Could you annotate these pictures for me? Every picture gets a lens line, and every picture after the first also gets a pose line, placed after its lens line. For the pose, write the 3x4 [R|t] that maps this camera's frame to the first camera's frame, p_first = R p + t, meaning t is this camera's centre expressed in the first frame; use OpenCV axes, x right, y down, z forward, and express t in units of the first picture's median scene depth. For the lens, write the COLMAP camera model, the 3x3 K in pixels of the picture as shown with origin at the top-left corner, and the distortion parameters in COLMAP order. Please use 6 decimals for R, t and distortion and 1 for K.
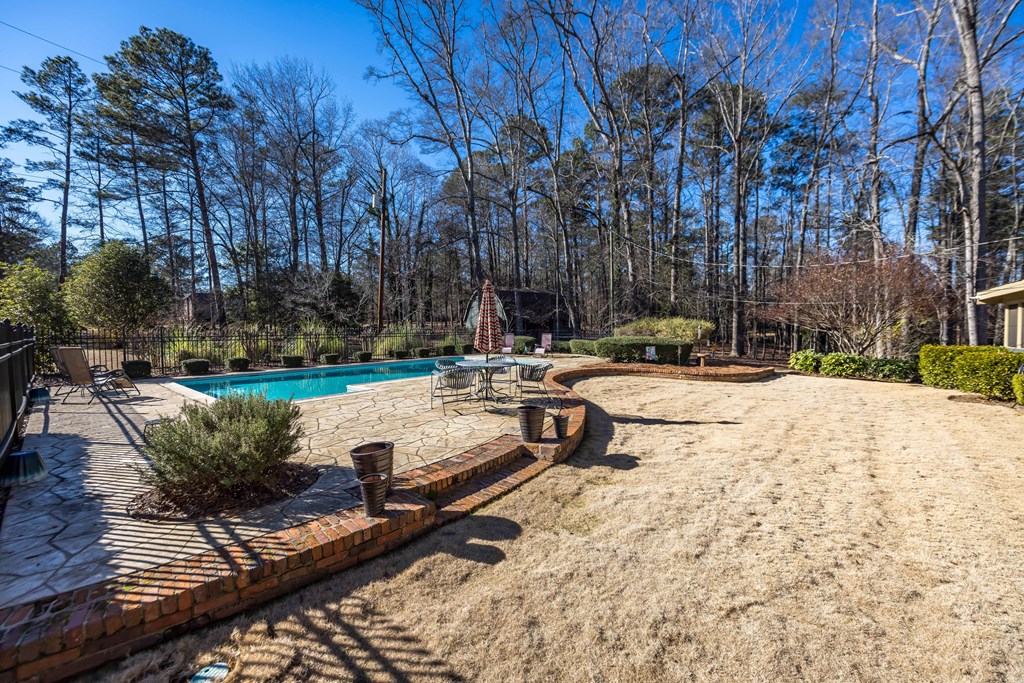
lens RADIAL K [[402.6, 0, 499.1], [0, 402.6, 344.8], [0, 0, 1]] dist [-0.001232, 0.001052]
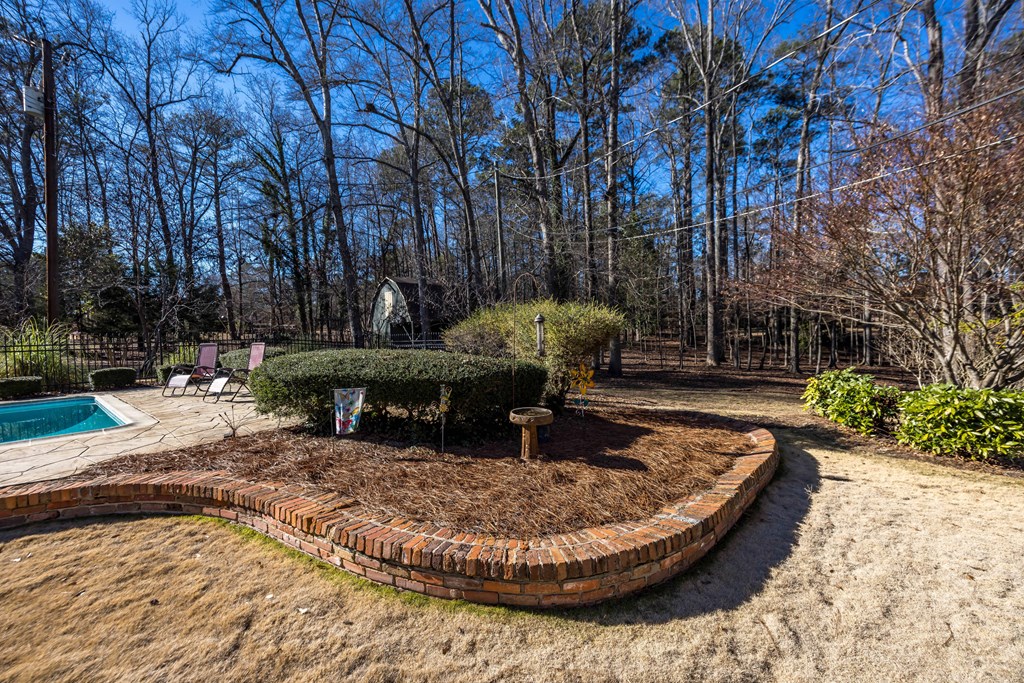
lens RADIAL K [[402.6, 0, 502.3], [0, 402.6, 345.7], [0, 0, 1]] dist [-0.001232, 0.001052]
pose [[0.999380, -0.019779, 0.029138, 0.185664], [0.020047, 0.999759, -0.008924, -0.008226], [-0.028954, 0.009503, 0.999536, 0.278285]]
